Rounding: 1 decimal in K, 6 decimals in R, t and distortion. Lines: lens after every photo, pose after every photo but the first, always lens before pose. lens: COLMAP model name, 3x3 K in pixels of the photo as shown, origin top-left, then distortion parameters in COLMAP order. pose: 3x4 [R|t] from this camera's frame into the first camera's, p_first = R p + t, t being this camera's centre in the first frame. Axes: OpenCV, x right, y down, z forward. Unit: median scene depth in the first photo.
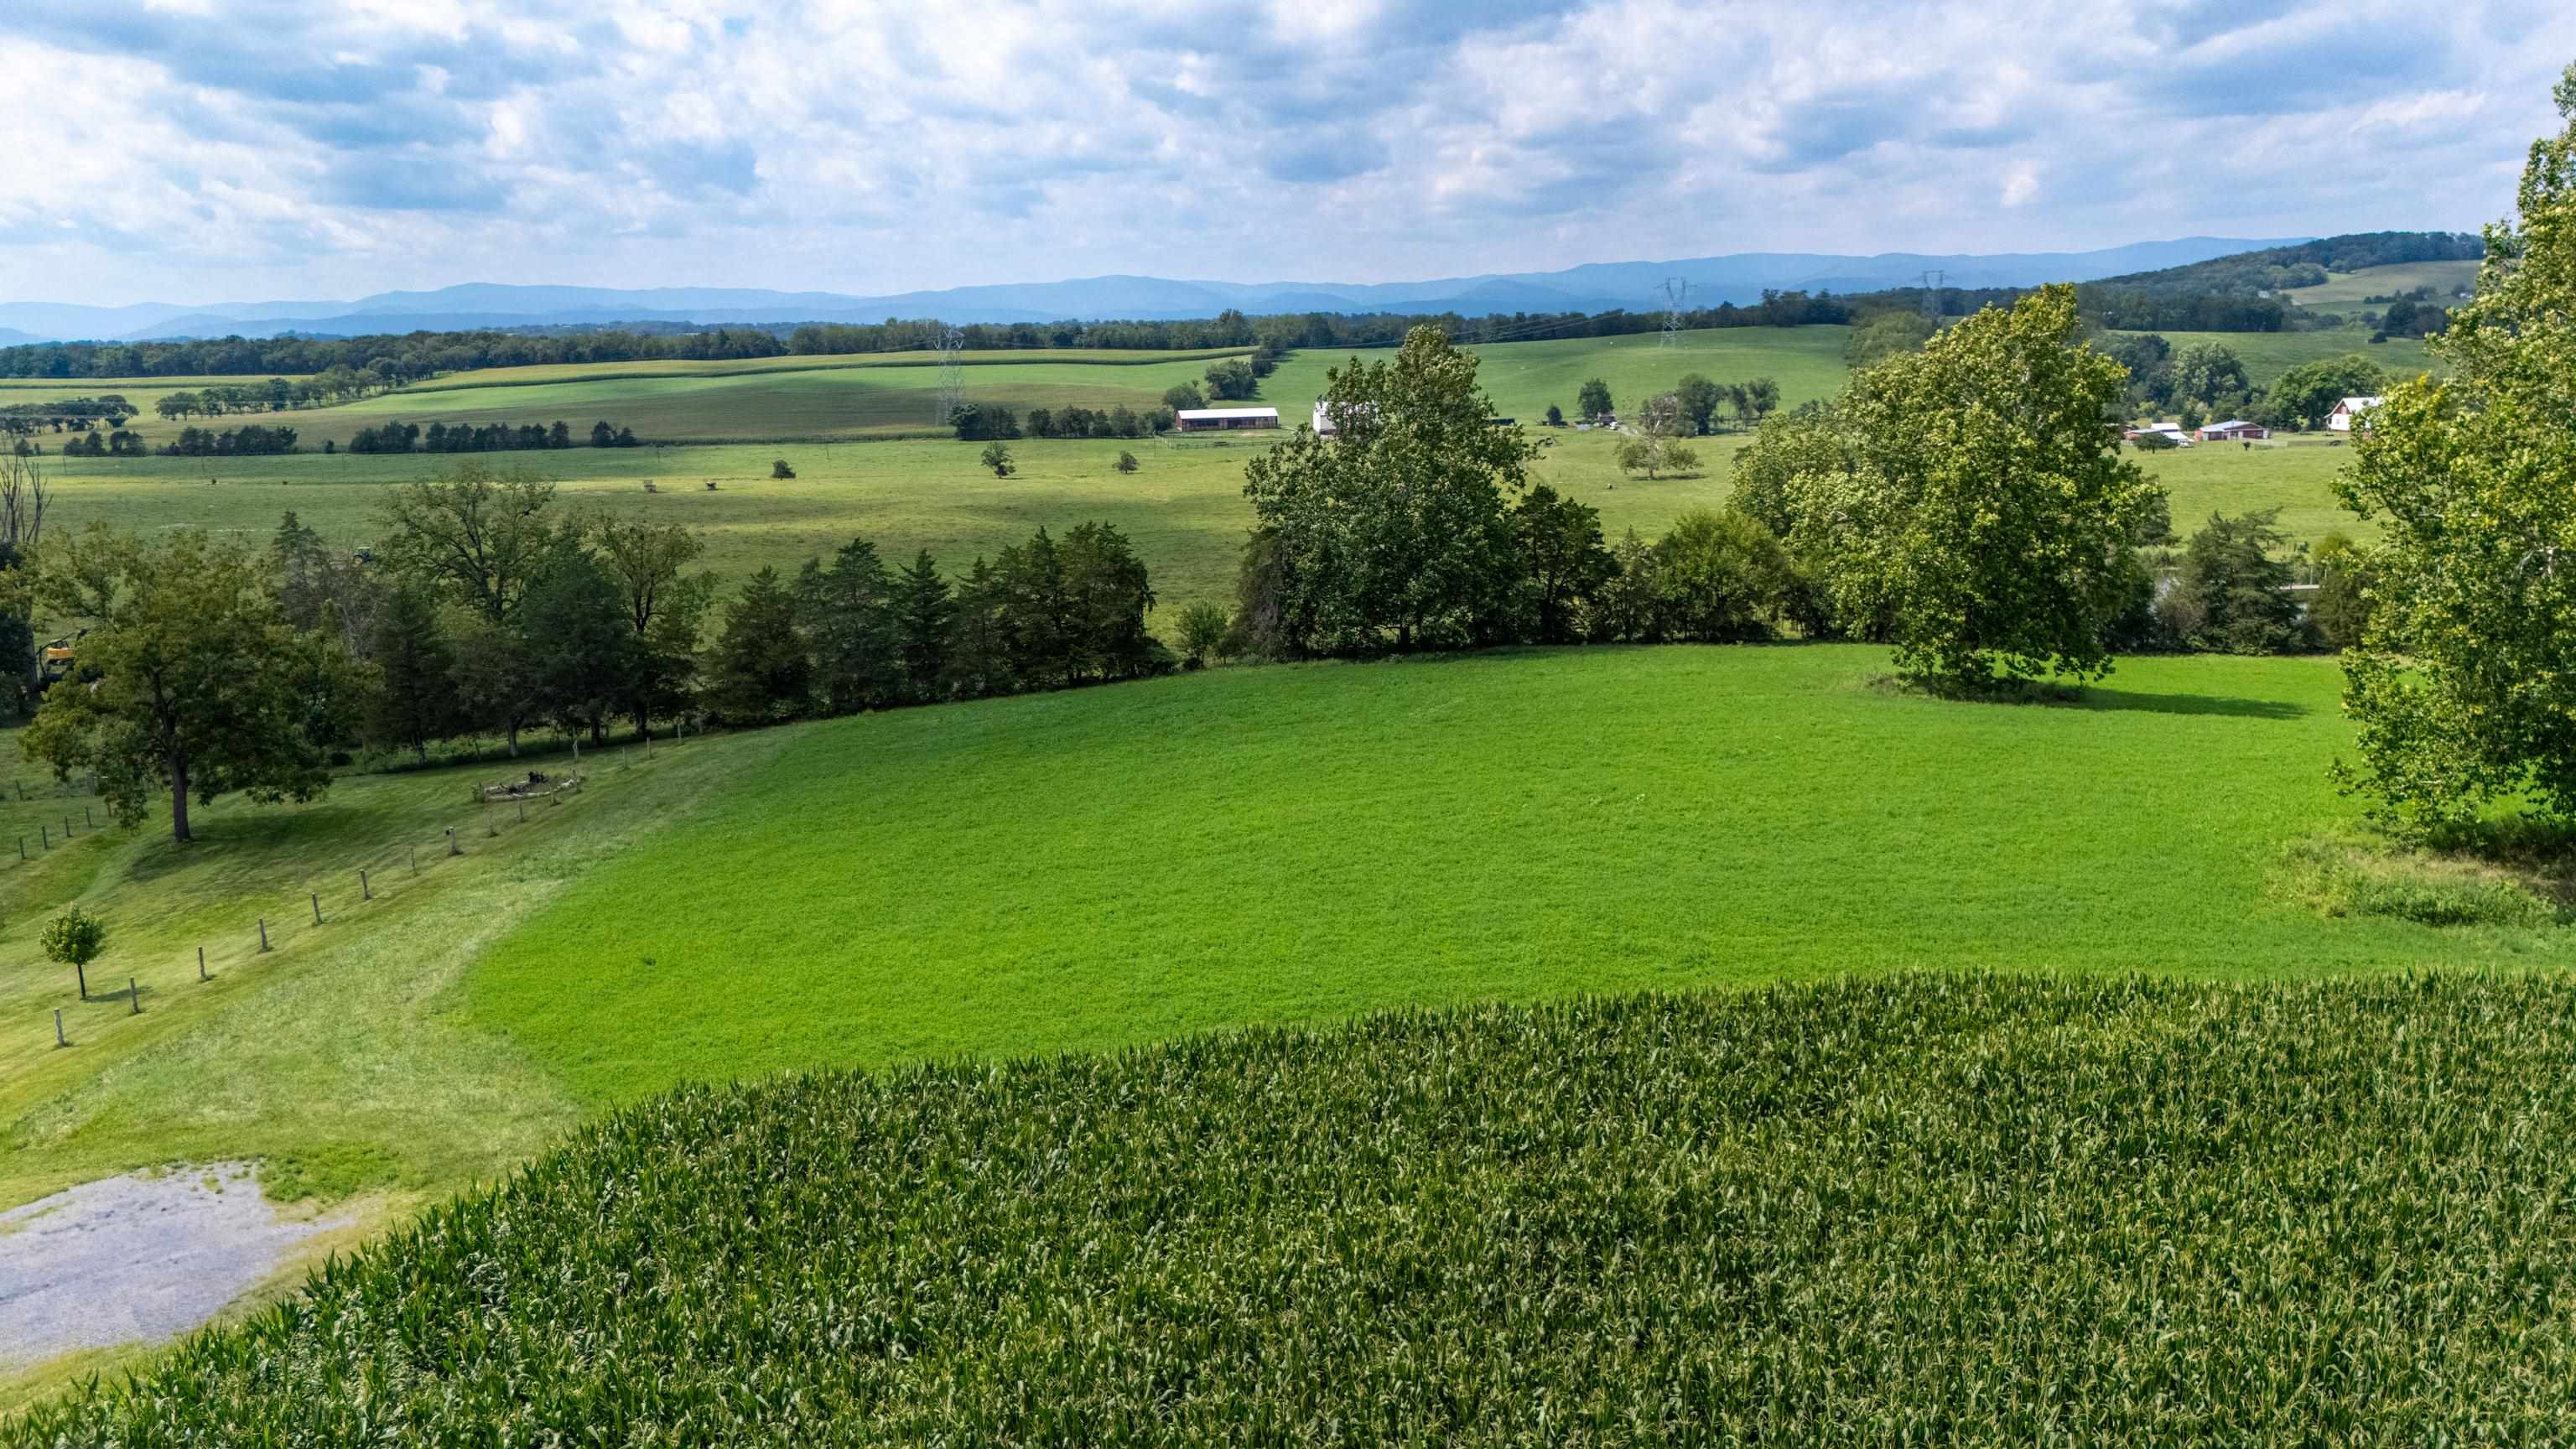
lens RADIAL K [[1908.4, 0, 1285.1], [0, 1908.4, 723.8], [0, 0, 1]] dist [0.075538, -0.079973]
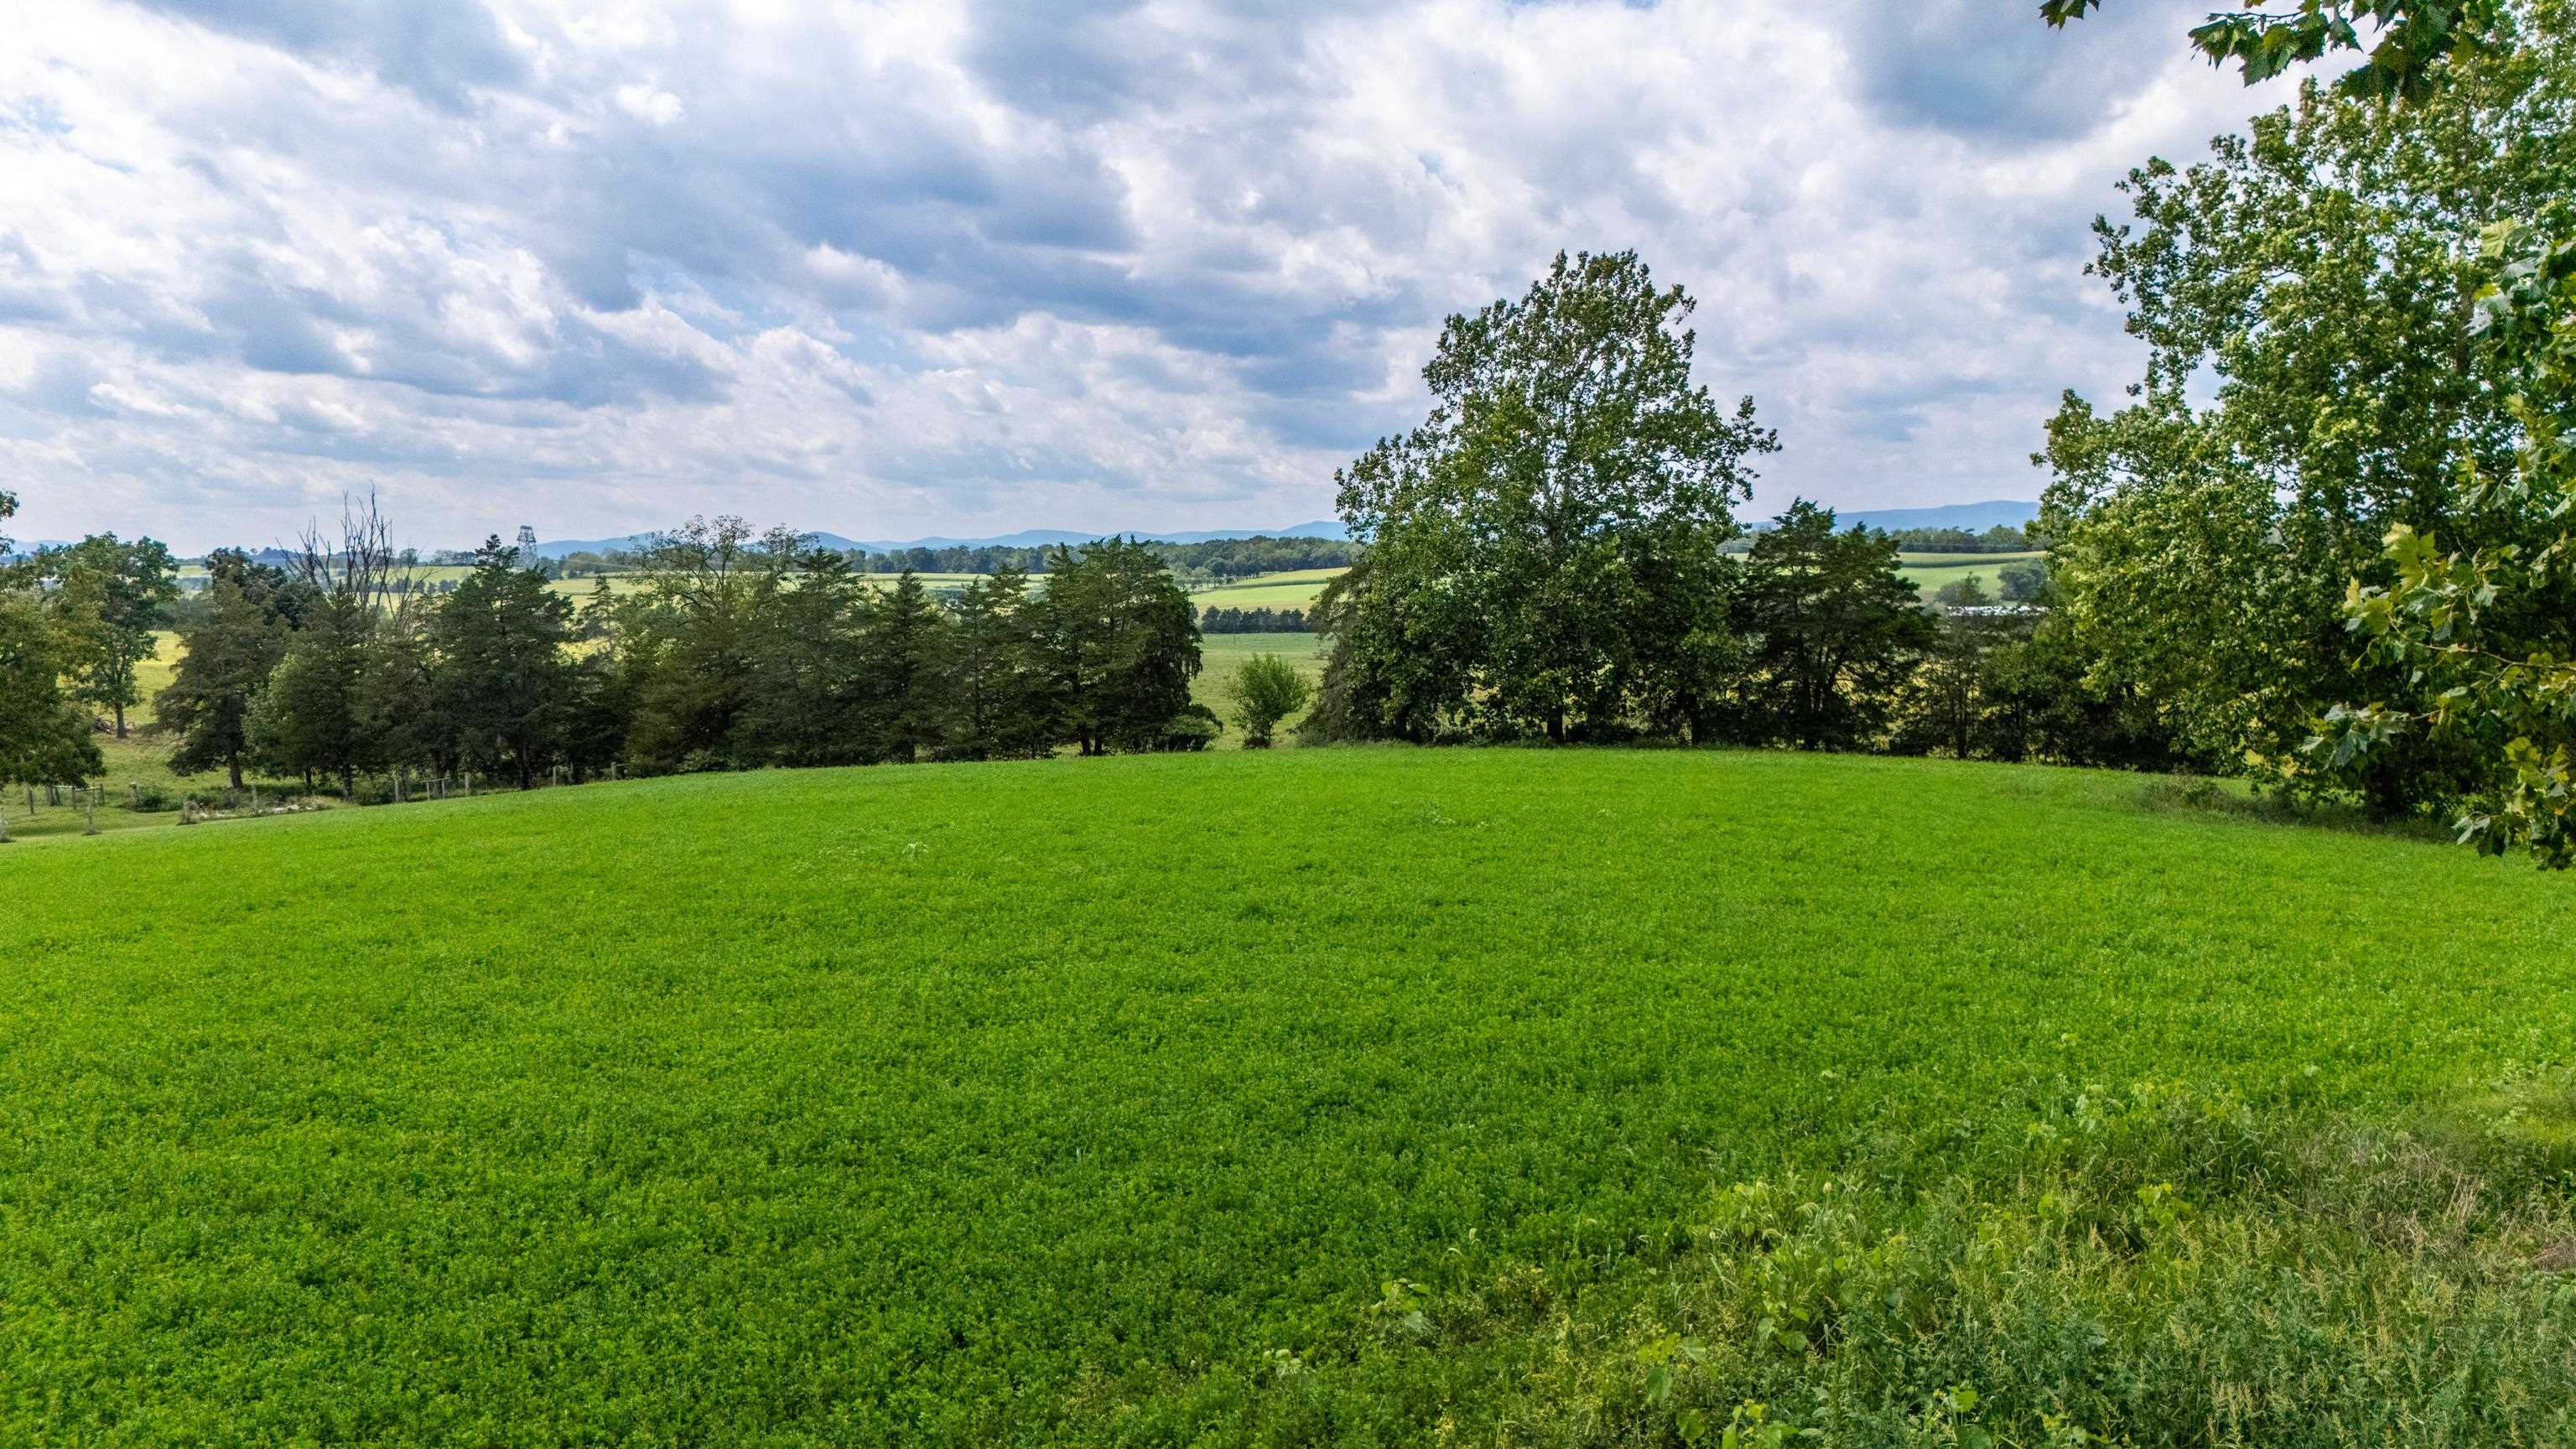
lens RADIAL K [[1908.4, 0, 1285.2], [0, 1908.4, 734.5], [0, 0, 1]] dist [0.075538, -0.079973]
pose [[0.904633, 0.050491, -0.423190, 0.062488], [-0.096744, 0.991365, -0.088524, 0.006128], [0.415066, 0.121023, 0.901706, 0.089859]]
